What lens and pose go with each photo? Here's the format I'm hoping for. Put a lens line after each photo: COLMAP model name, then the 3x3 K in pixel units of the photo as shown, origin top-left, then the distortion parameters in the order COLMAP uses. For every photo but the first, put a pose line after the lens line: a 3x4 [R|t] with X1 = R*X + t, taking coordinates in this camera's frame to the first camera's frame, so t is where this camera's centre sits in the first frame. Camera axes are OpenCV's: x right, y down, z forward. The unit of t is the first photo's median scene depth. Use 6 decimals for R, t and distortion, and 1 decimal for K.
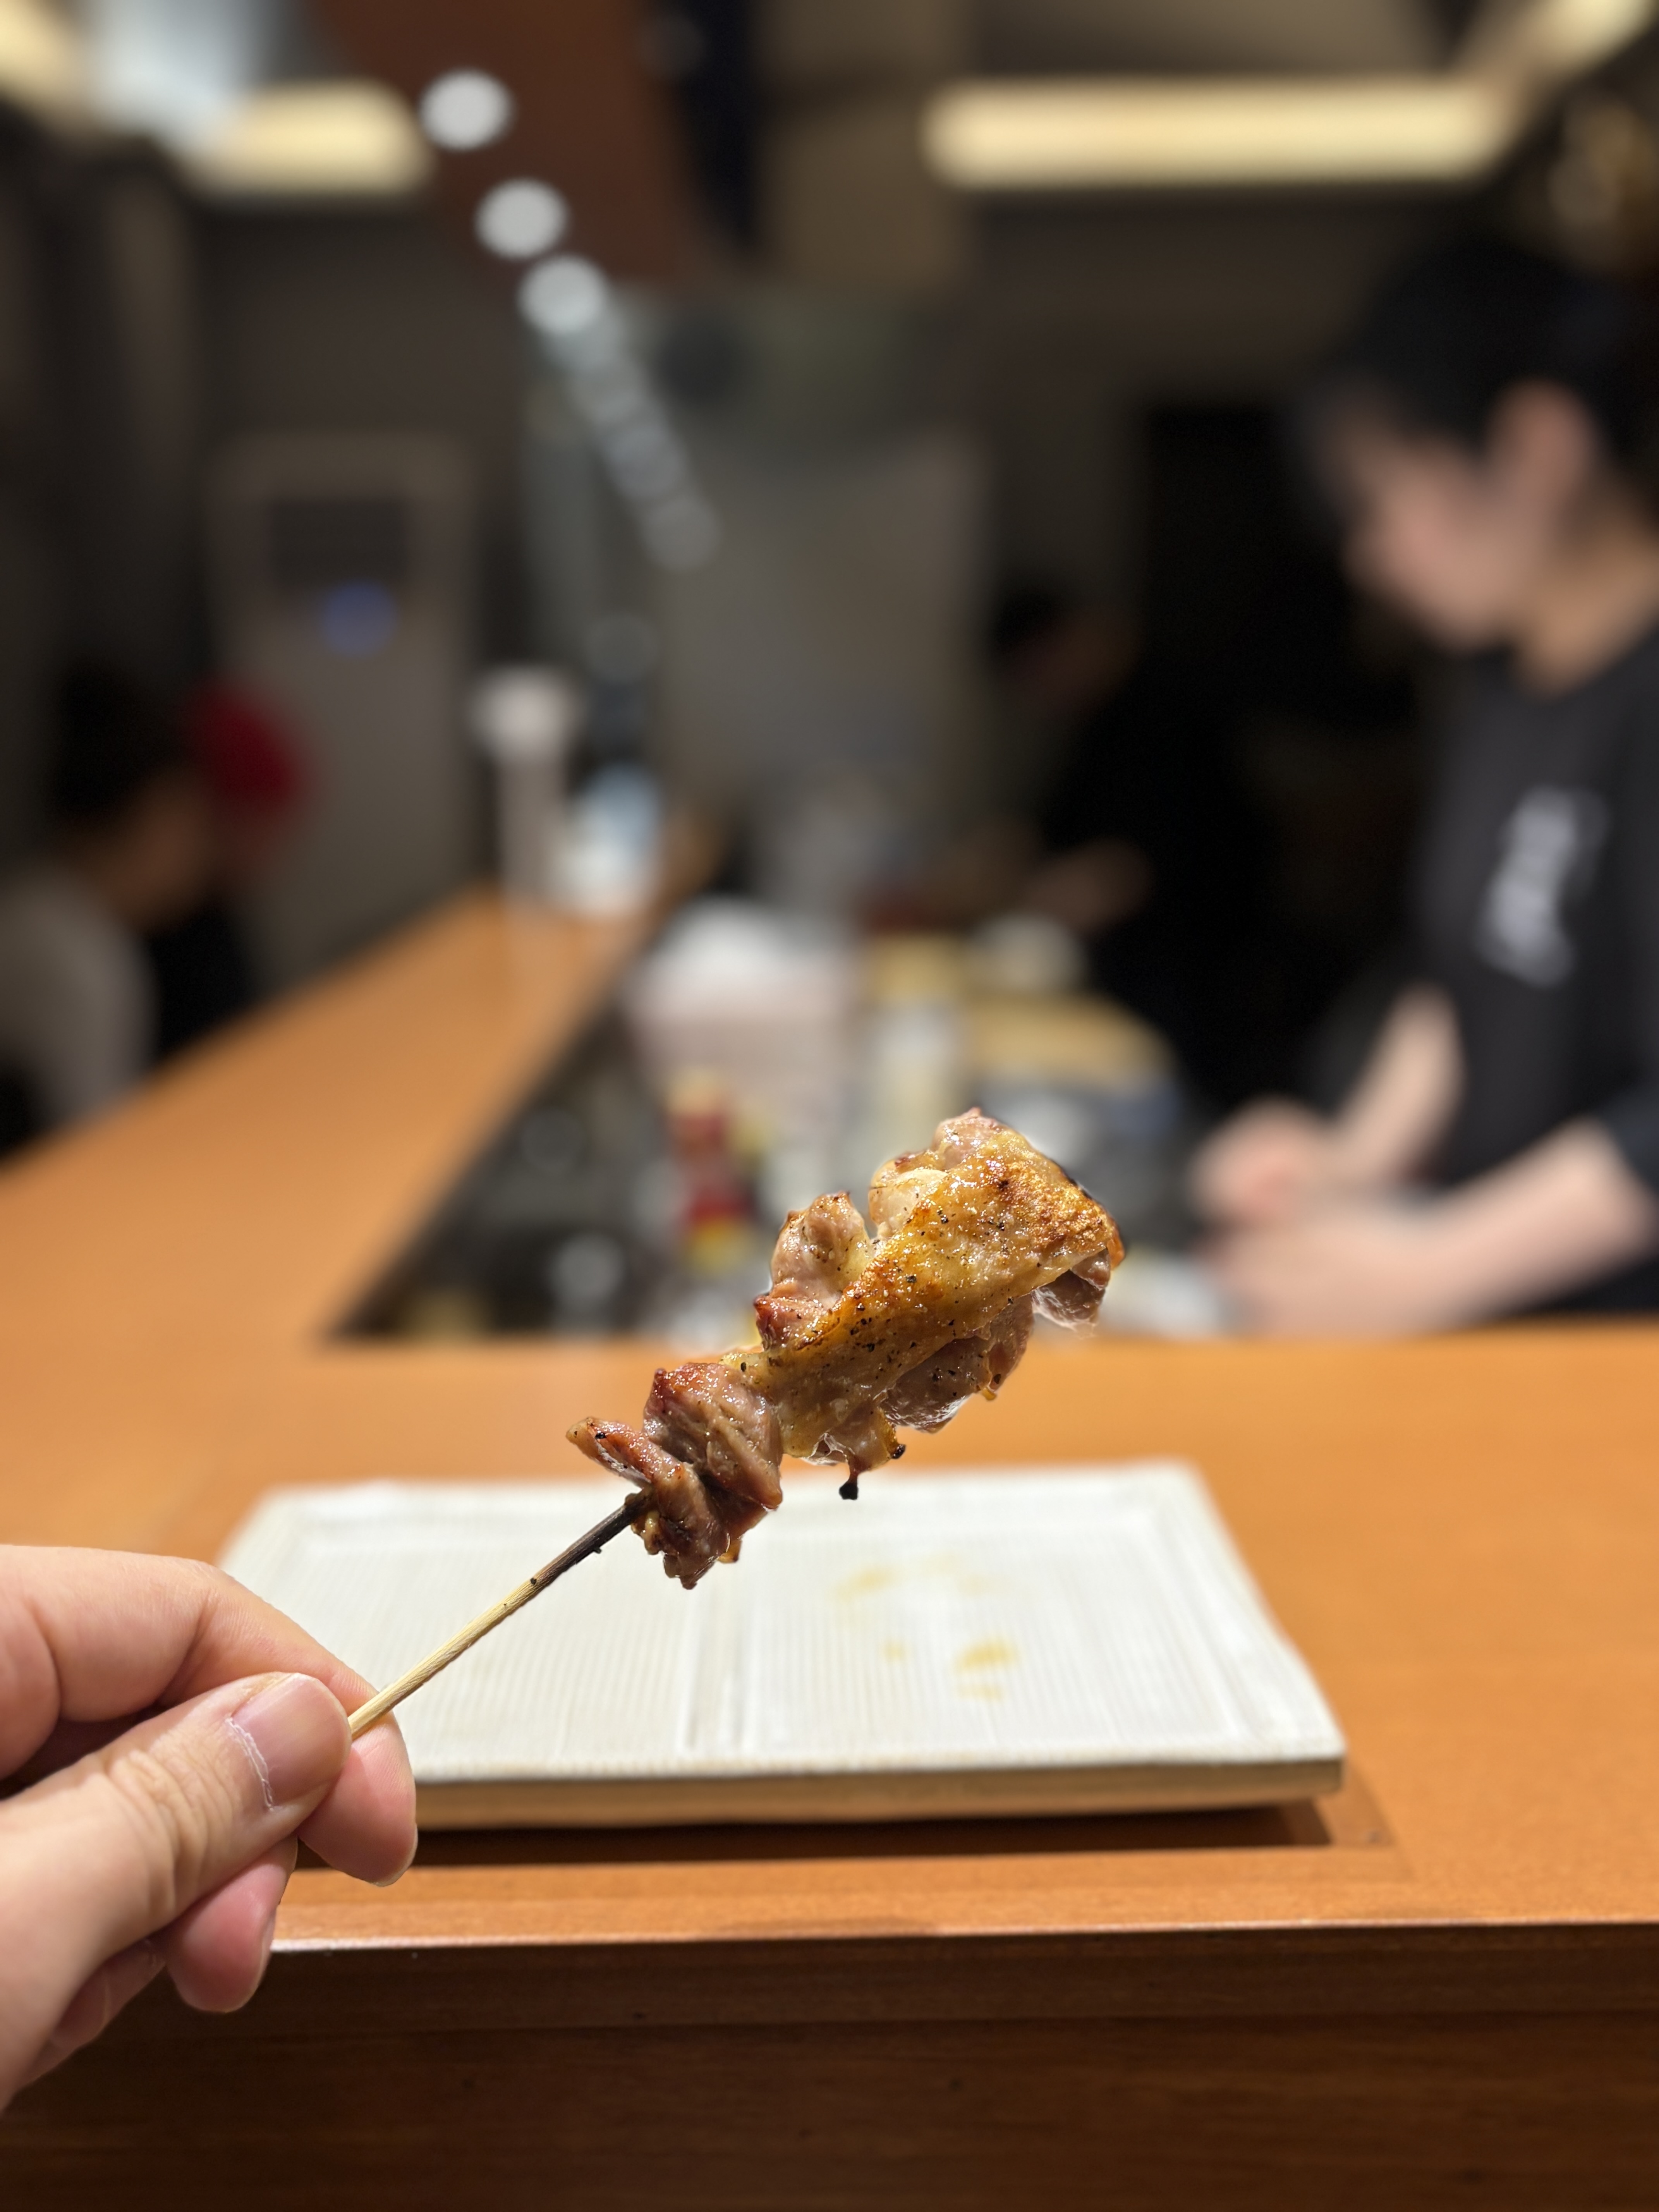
lens RADIAL K [[1980.0, 0, 829.5], [0, 1980.0, 1106.0], [0, 0, 1]] dist [-0.006199, 0.002184]
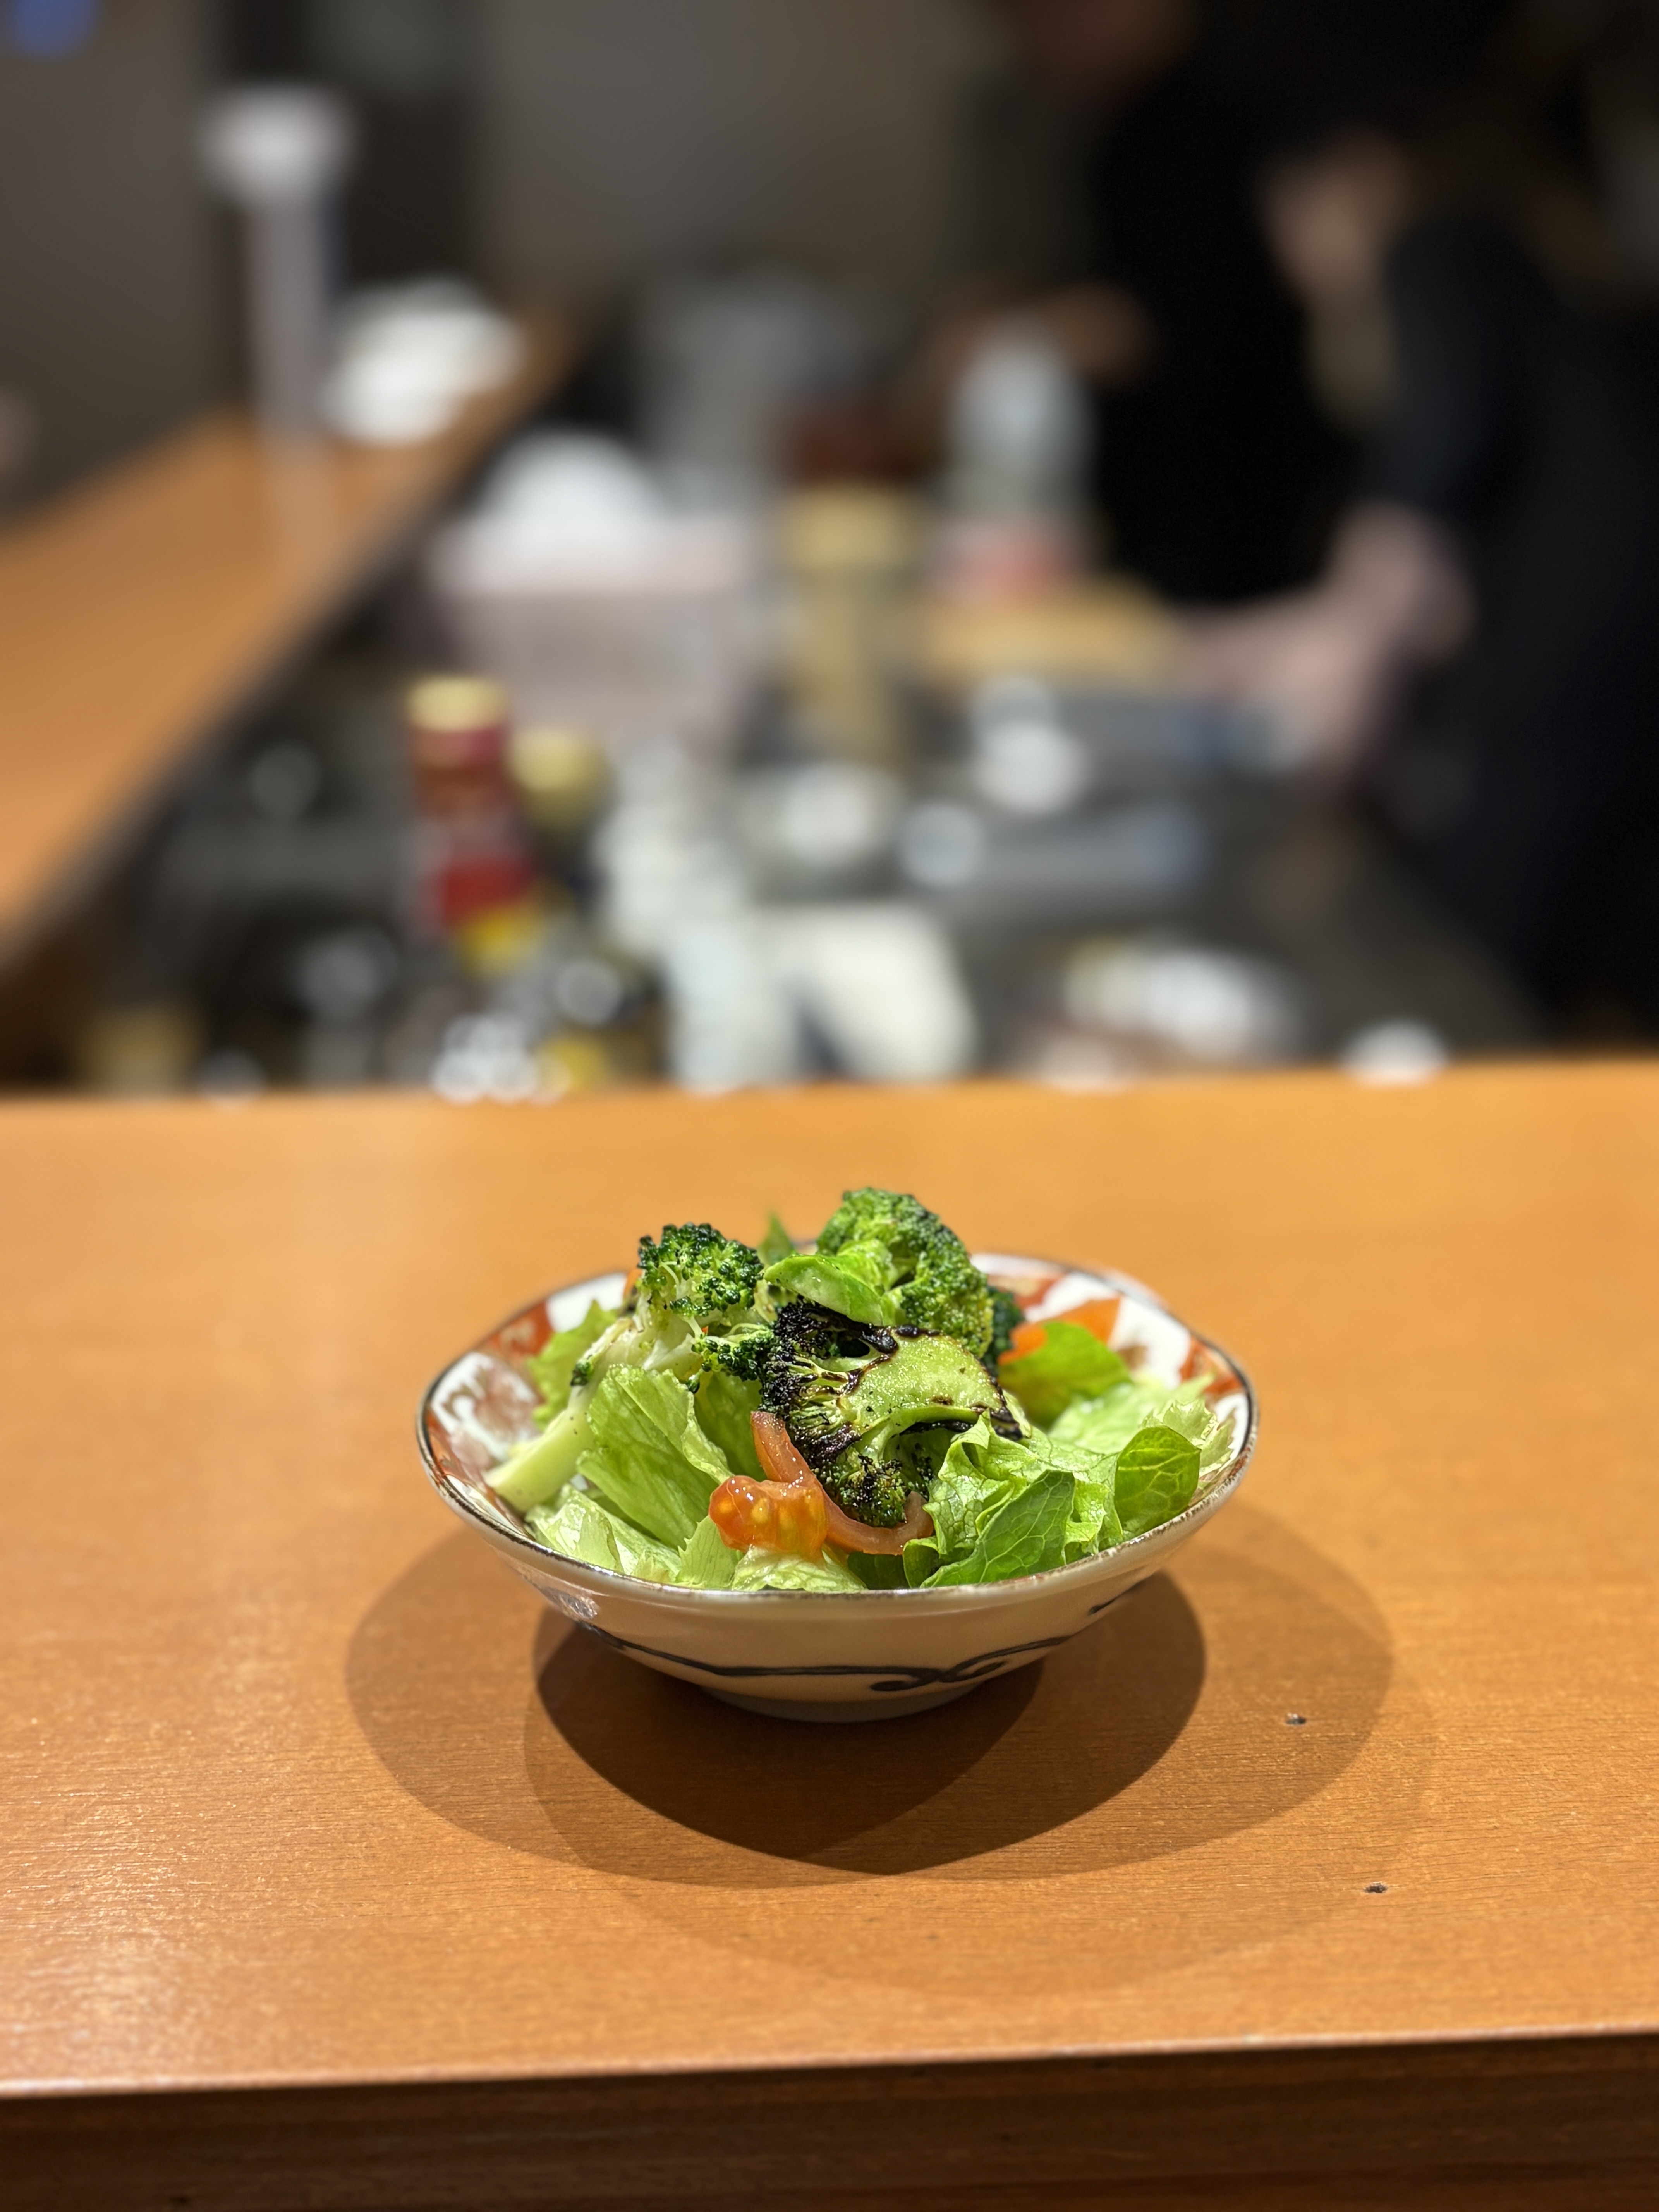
lens RADIAL K [[2688.3, 0, 829.5], [0, 2688.3, 1106.0], [0, 0, 1]] dist [0.217031, -0.834587]
pose [[0.999635, -0.012540, 0.023947, 0.086221], [0.009152, 0.990574, 0.136675, 0.003894], [-0.025436, -0.136406, 0.990326, 0.185776]]
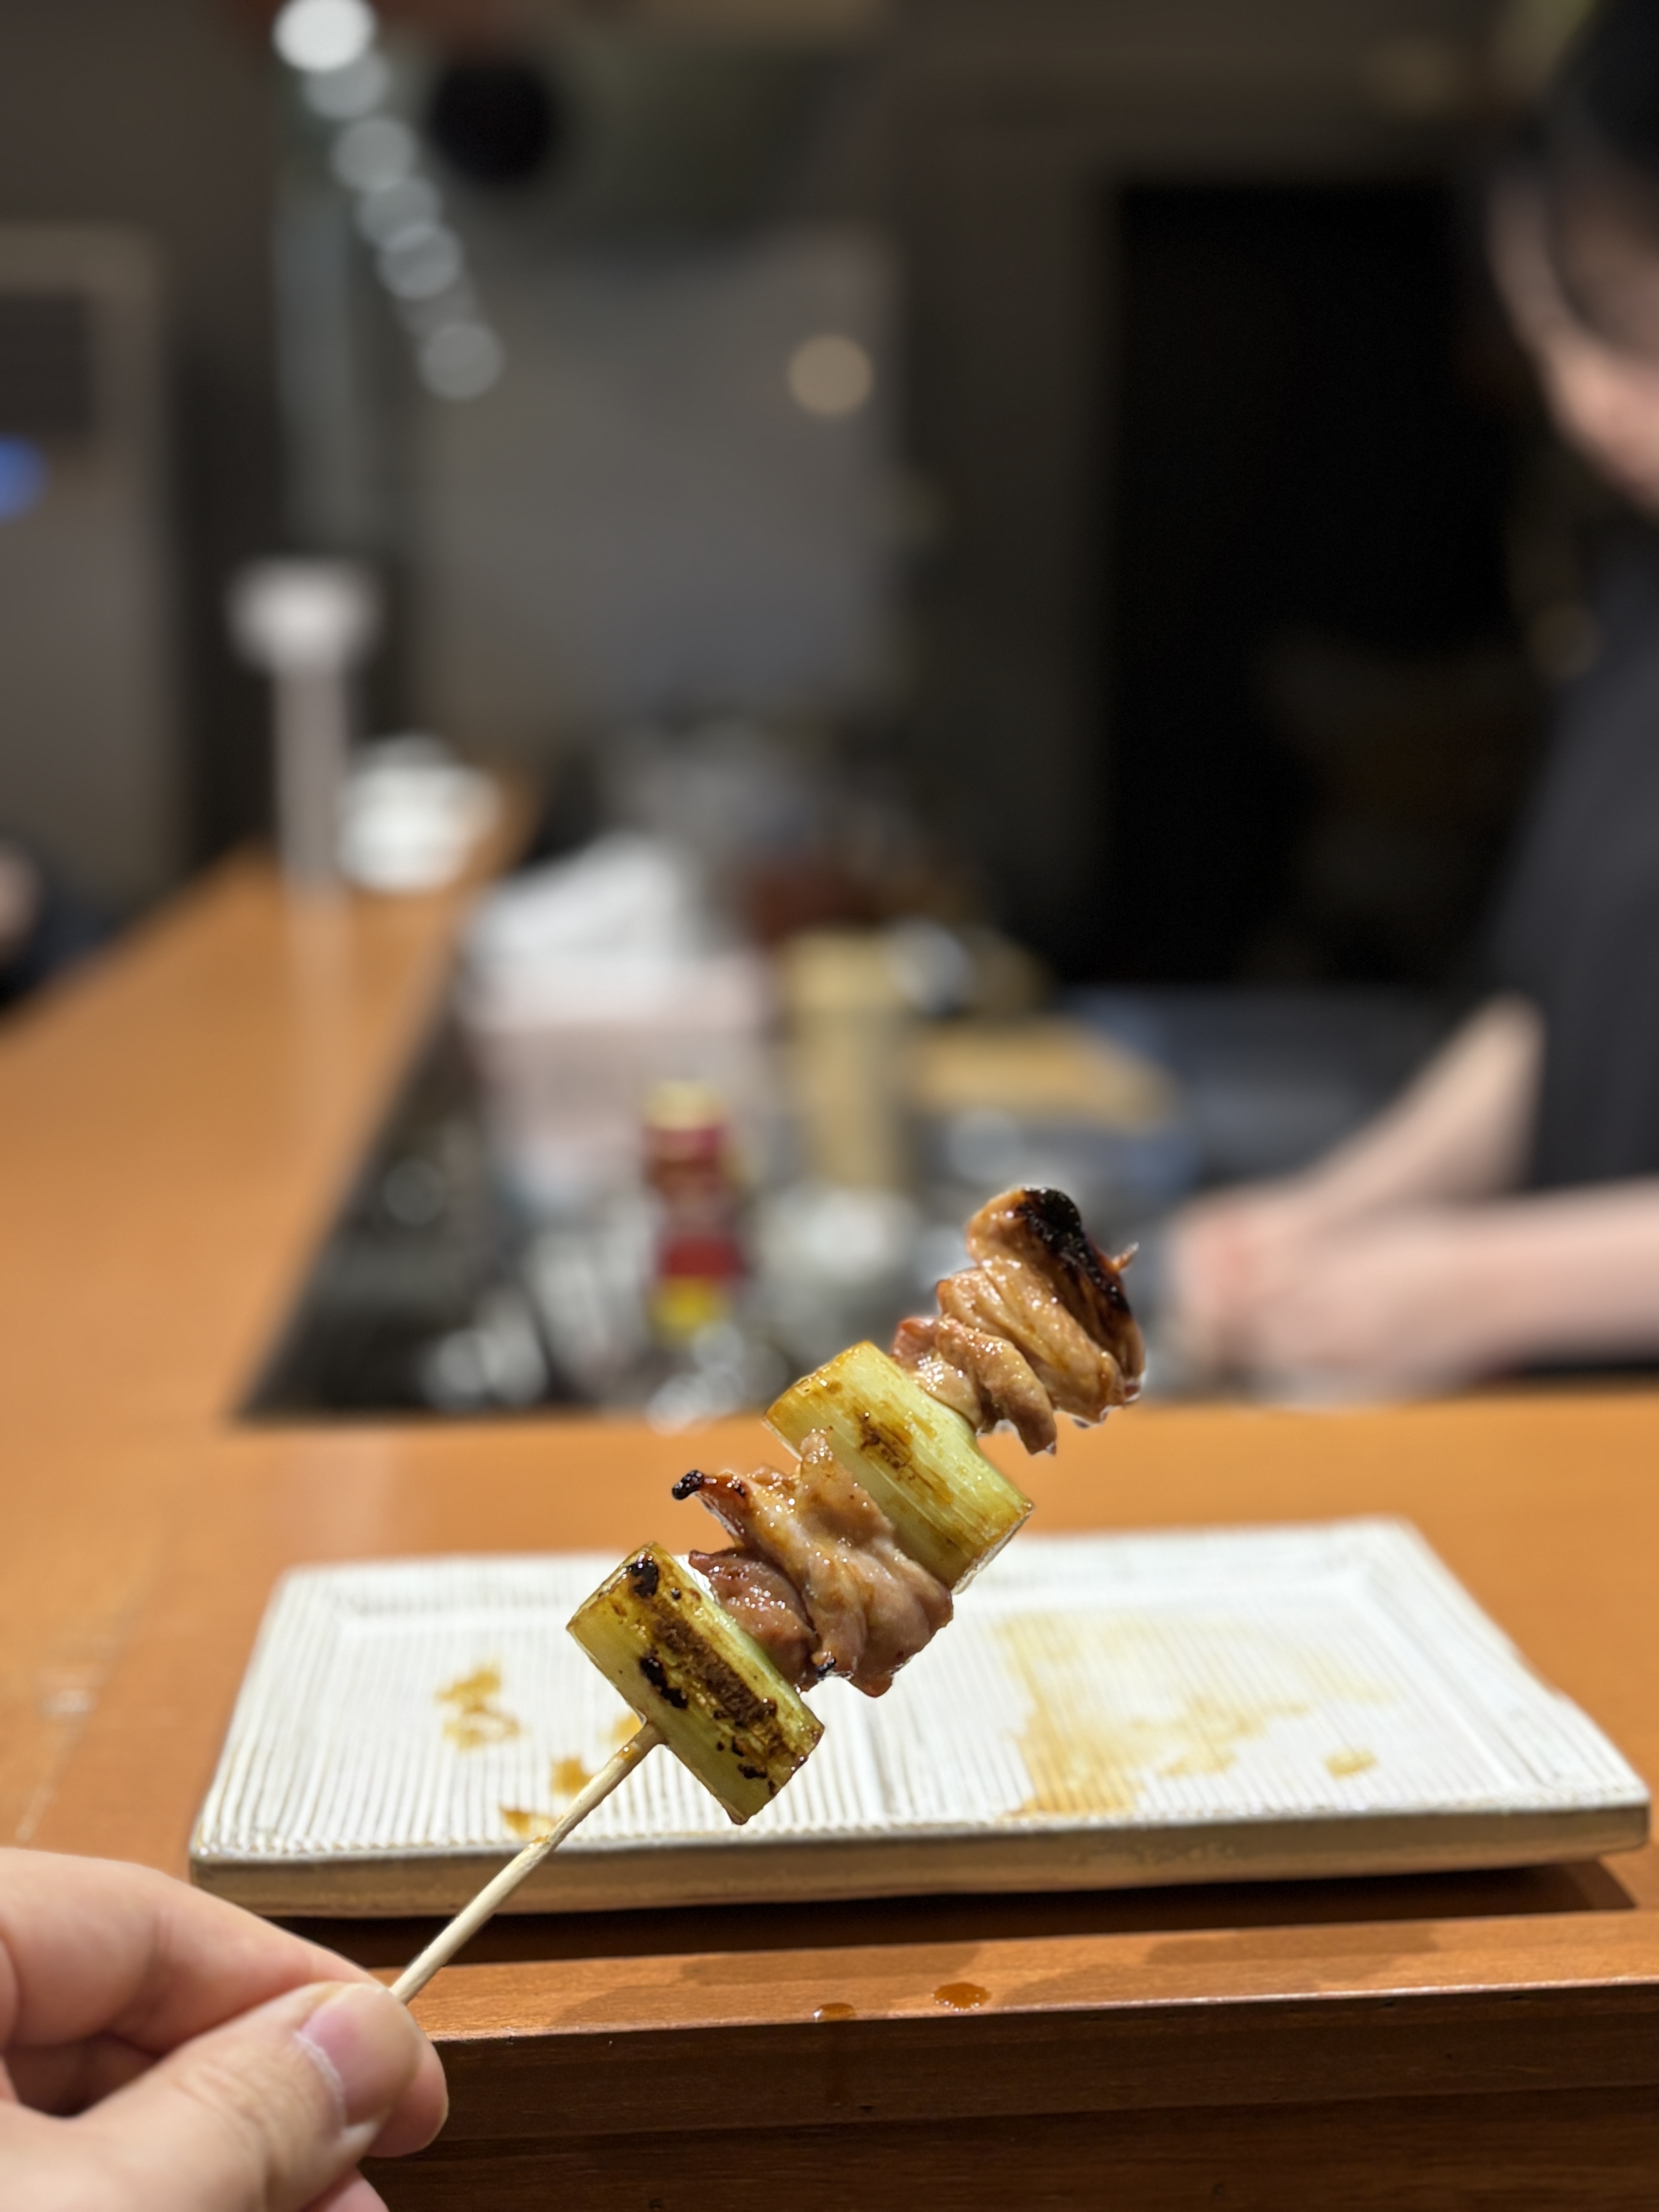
lens RADIAL K [[2801.1, 0, 829.5], [0, 2801.1, 1106.0], [0, 0, 1]] dist [0.147228, -0.516850]
pose [[0.998321, -0.006872, 0.057516, -0.172934], [0.008331, 0.999648, -0.025171, 0.049306], [-0.057323, 0.025608, 0.998027, -0.237753]]
